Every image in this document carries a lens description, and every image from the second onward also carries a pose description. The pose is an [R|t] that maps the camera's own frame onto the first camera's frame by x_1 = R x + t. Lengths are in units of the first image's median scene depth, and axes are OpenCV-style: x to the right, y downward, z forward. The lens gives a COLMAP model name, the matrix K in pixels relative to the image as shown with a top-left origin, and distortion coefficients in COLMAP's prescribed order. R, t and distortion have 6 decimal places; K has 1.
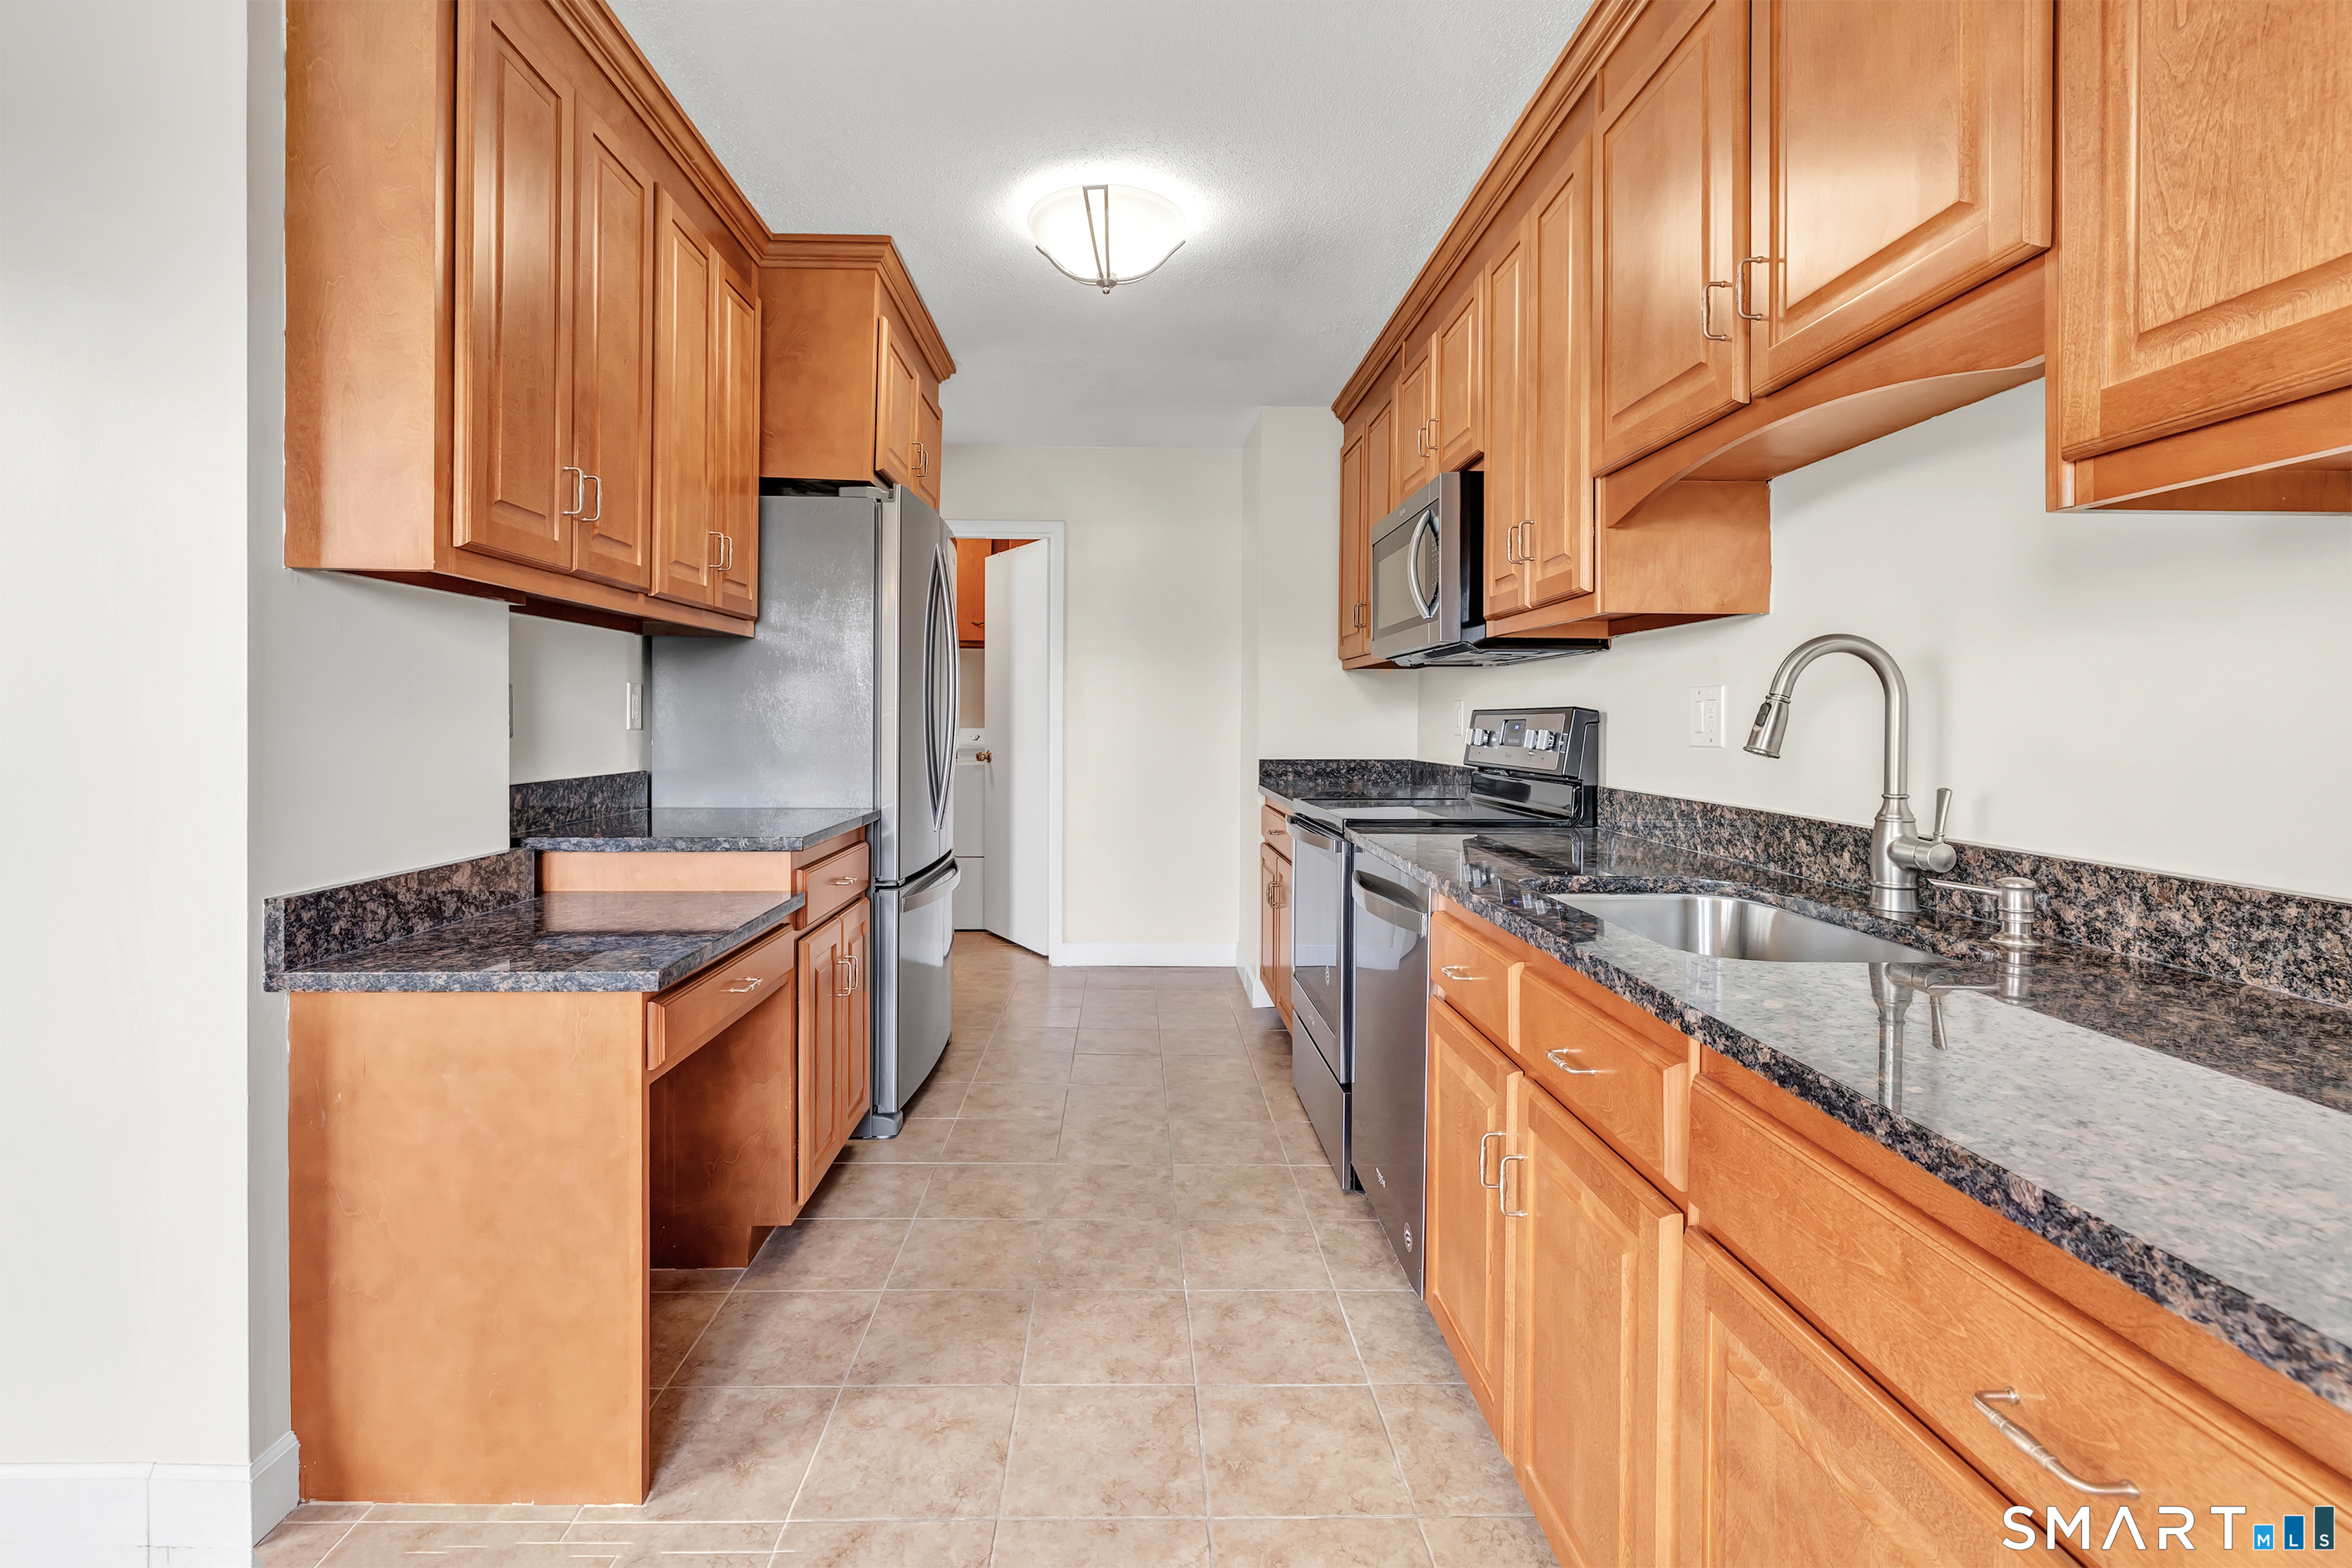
lens RADIAL K [[1076.2, 0, 1180.6], [0, 1076.2, 729.3], [0, 0, 1]] dist [0.000593, -0.000214]
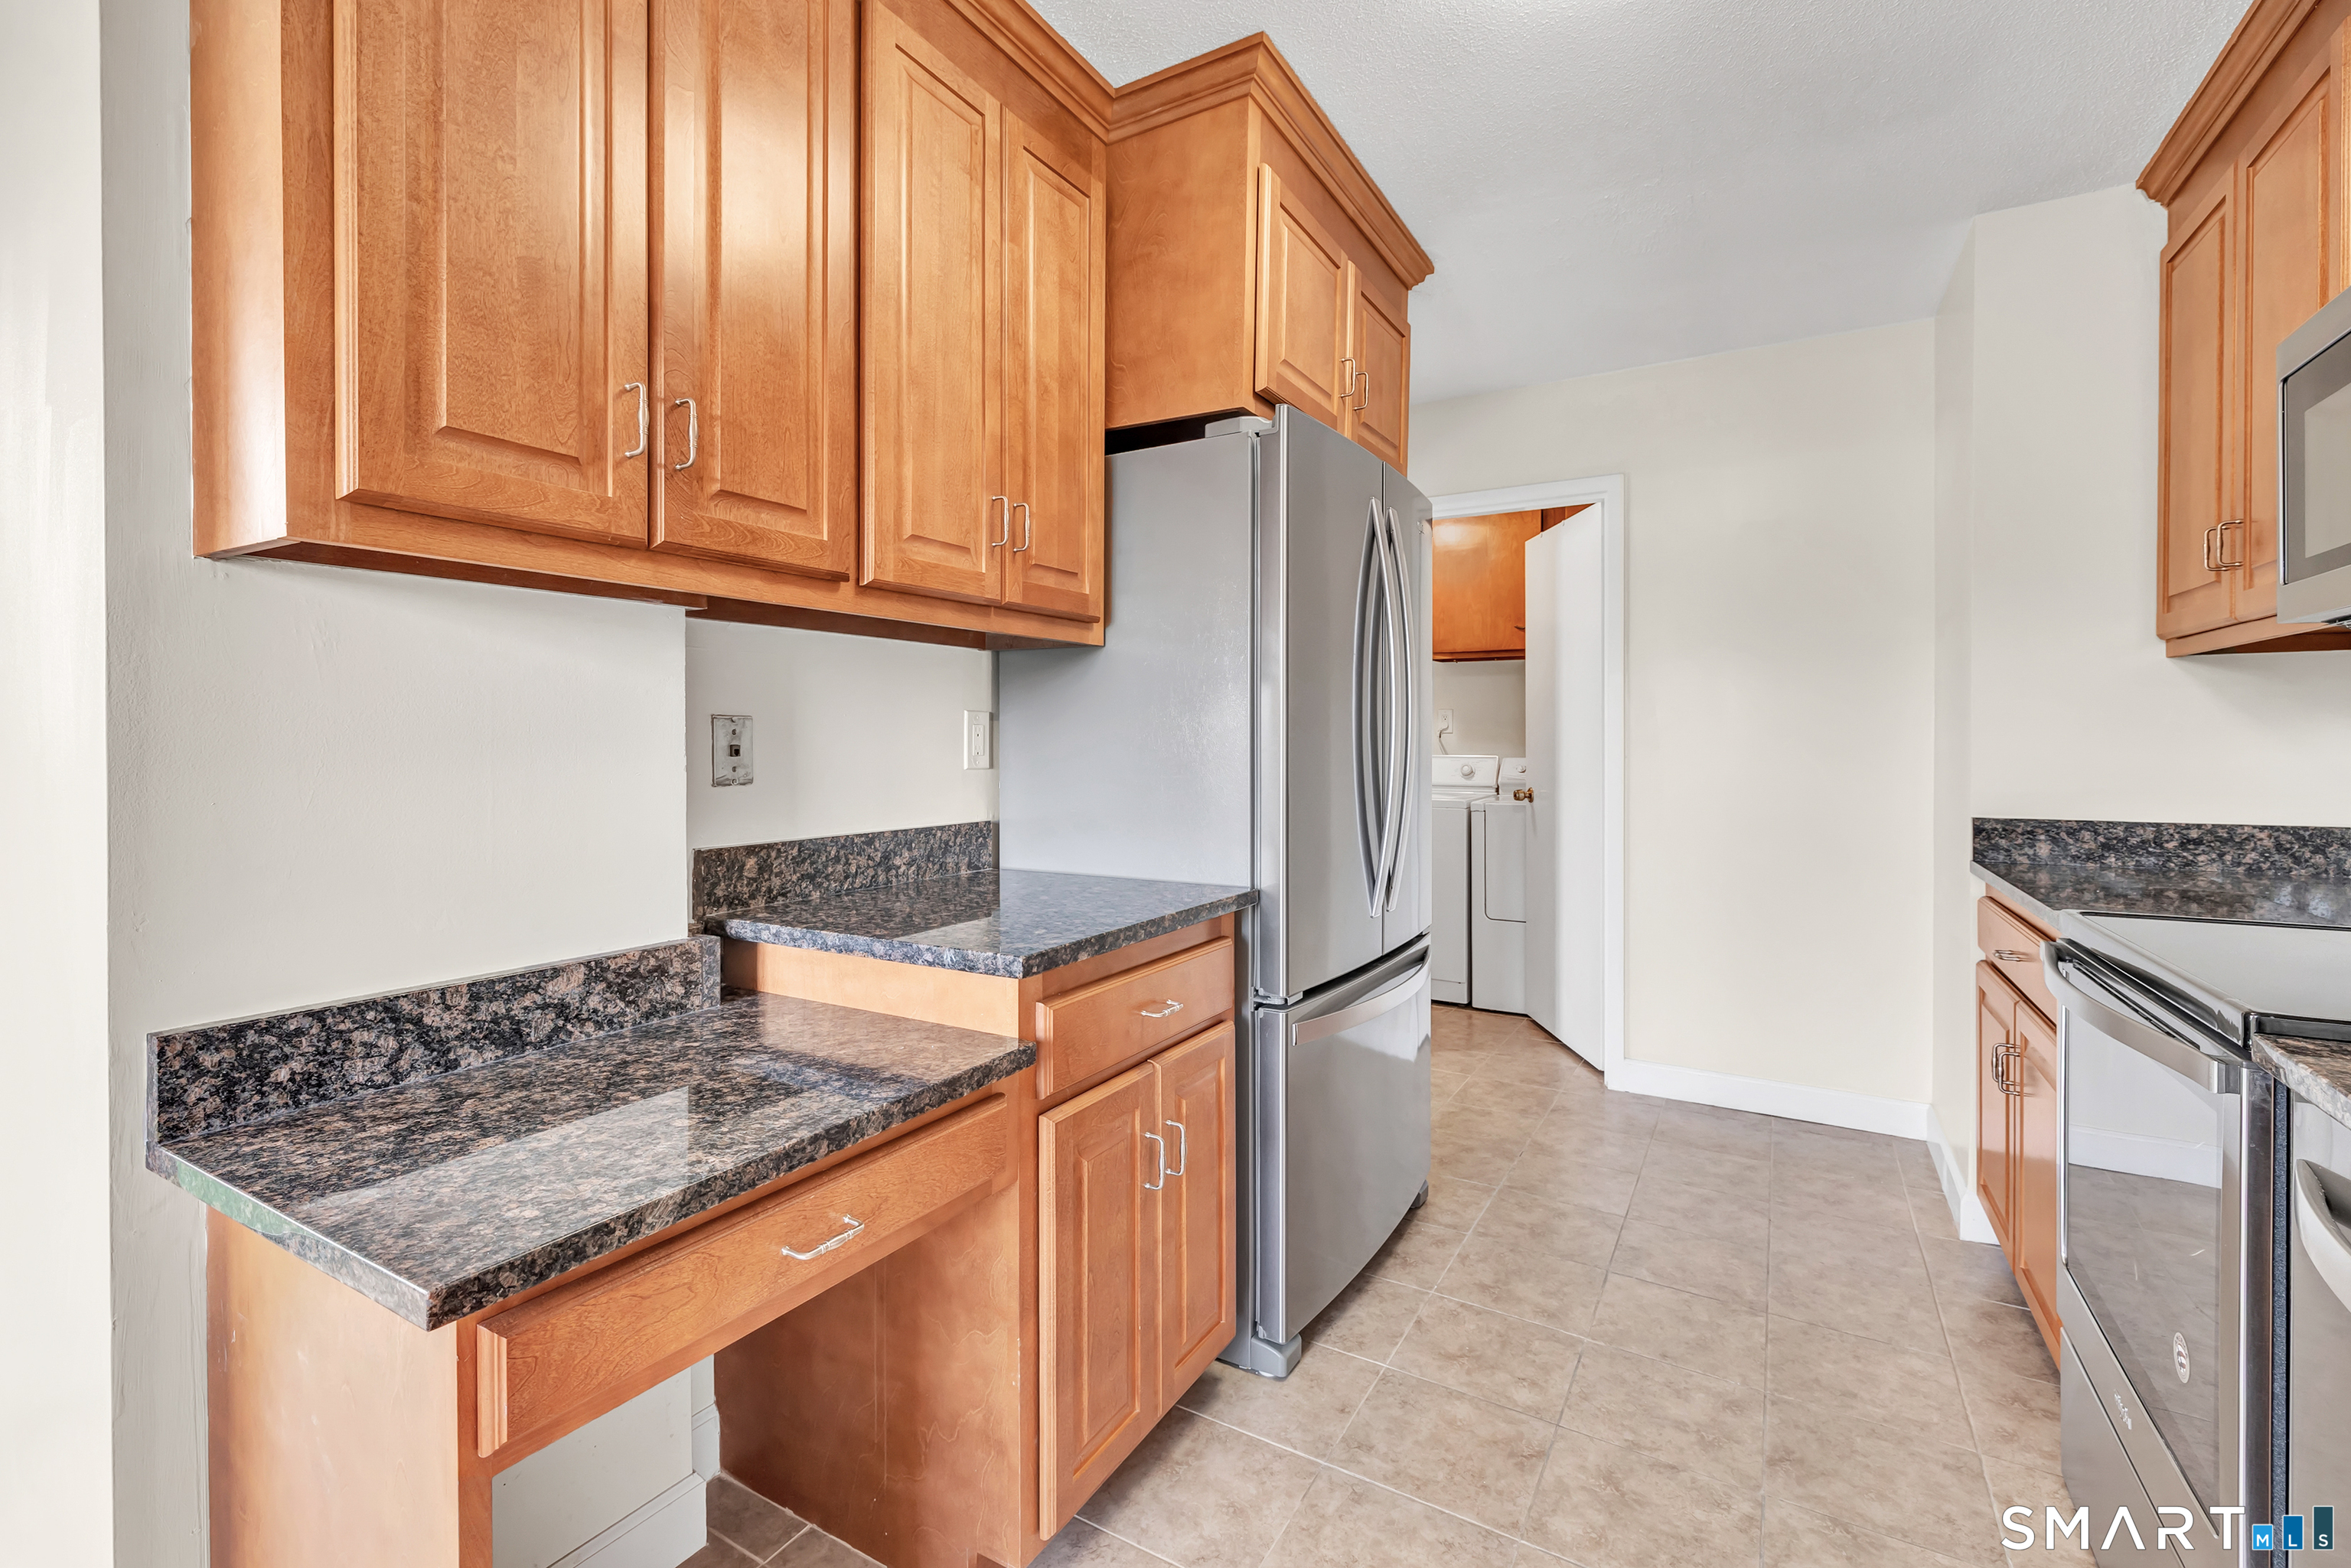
lens RADIAL K [[1107.4, 0, 1086.2], [0, 1107.4, 747.3], [0, 0, 1]] dist [-0.000450, 0.000004]
pose [[0.824794, -0.004298, -0.565417, 0.032508], [0.000832, 0.999979, -0.006387, -0.013542], [0.565433, 0.004798, 0.824781, 0.466193]]
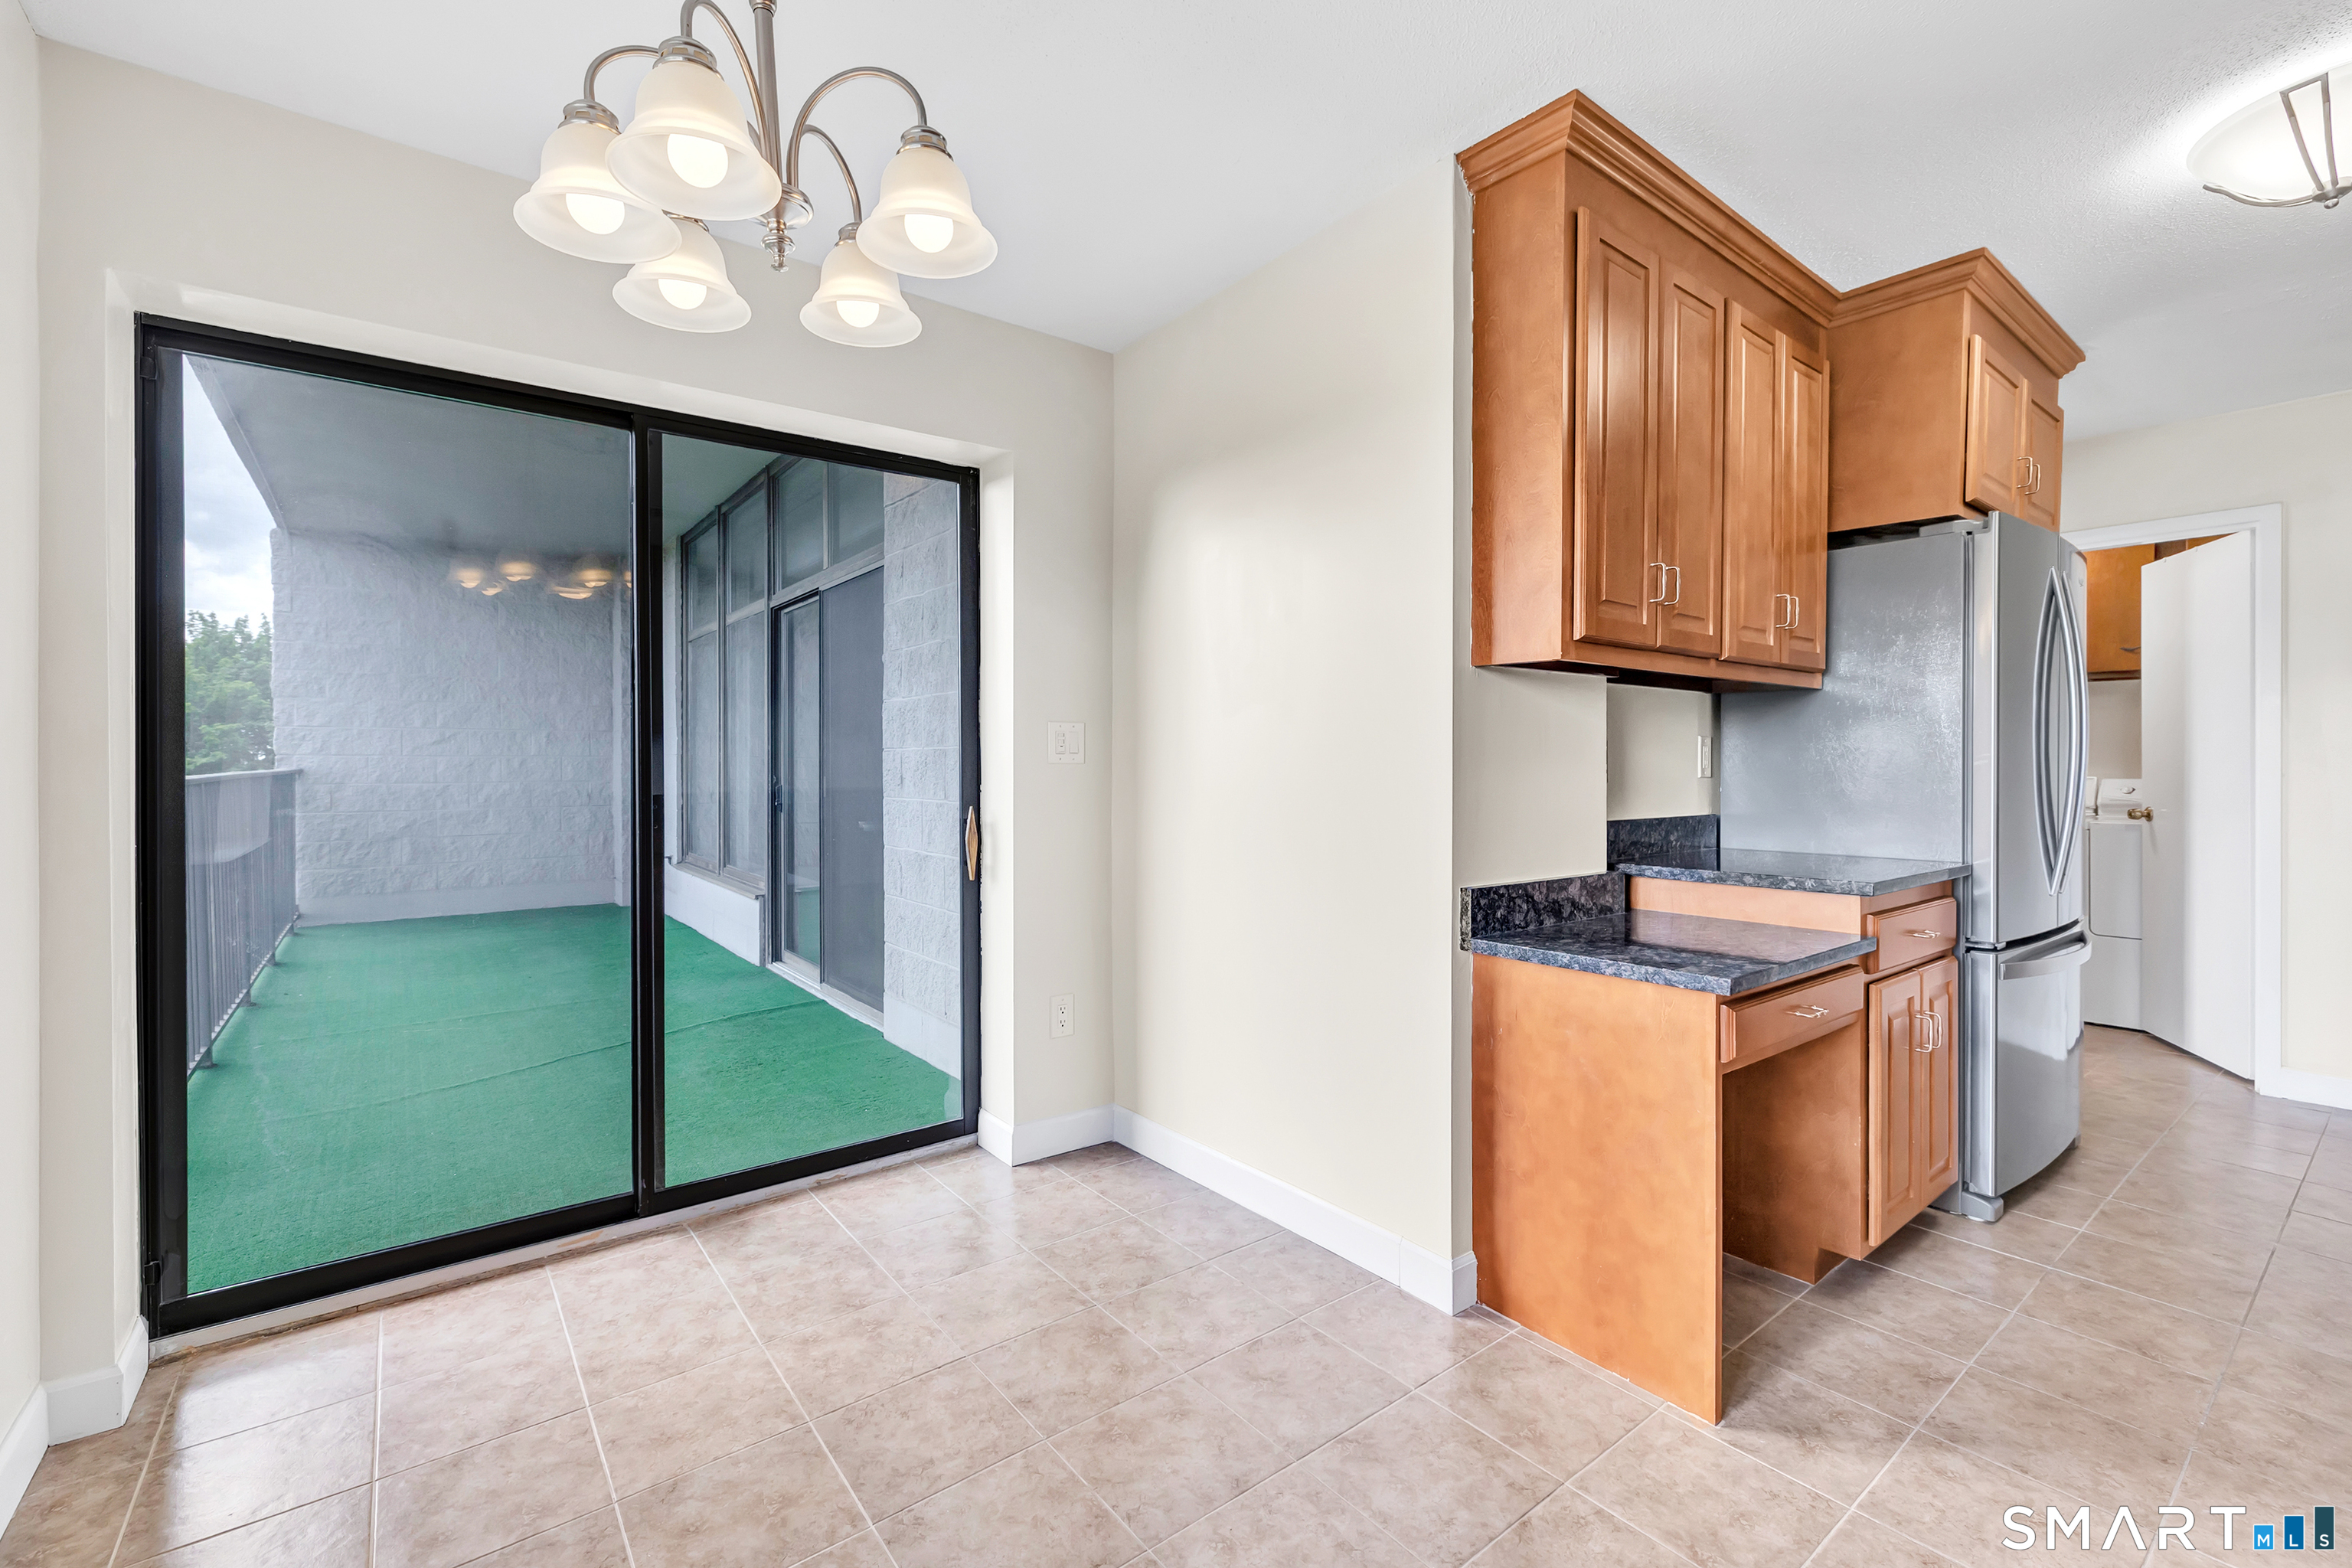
lens RADIAL K [[1017.5, 0, 1166.1], [0, 1017.5, 768.8], [0, 0, 1]] dist [0.000325, -0.000136]
pose [[0.580006, -0.003280, -0.814606, 0.043596], [-0.004791, 0.999961, -0.007438, 0.002282], [0.814598, 0.008217, 0.579967, -0.100598]]
